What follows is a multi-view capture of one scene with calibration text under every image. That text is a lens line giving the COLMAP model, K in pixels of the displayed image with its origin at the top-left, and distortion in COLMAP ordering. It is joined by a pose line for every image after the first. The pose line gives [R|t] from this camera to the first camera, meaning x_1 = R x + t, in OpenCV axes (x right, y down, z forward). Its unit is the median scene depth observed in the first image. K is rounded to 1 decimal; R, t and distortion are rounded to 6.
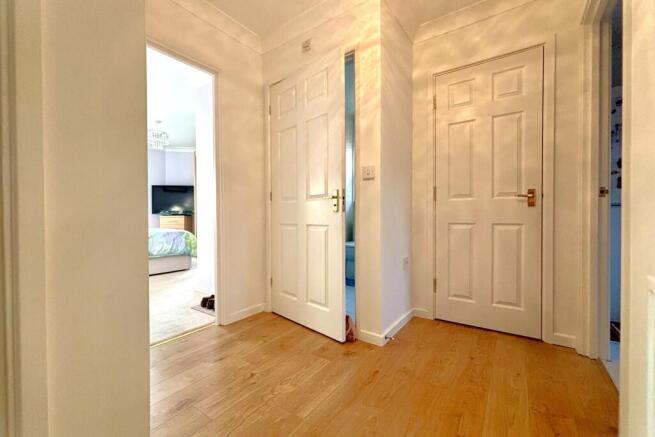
lens RADIAL K [[267.2, 0, 324.4], [0, 267.2, 220.2], [0, 0, 1]] dist [-0.009200, 0.000913]
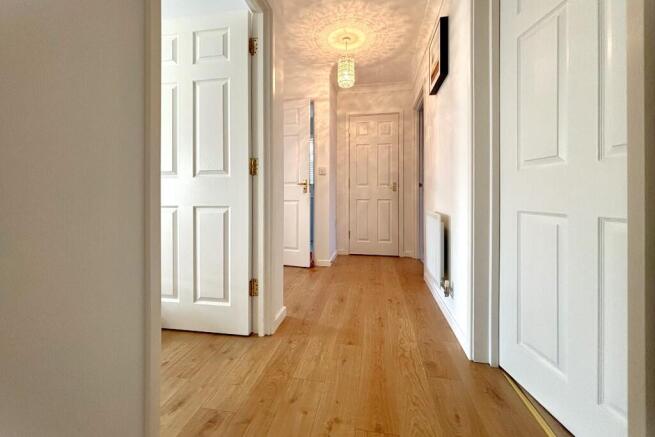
lens RADIAL K [[267.2, 0, 322.9], [0, 267.2, 198.0], [0, 0, 1]] dist [-0.009200, 0.000913]
pose [[0.904727, 0.003268, 0.425980, -0.560576], [0.000419, 0.999963, -0.008562, 0.017404], [-0.425993, 0.007925, 0.904692, -0.588881]]
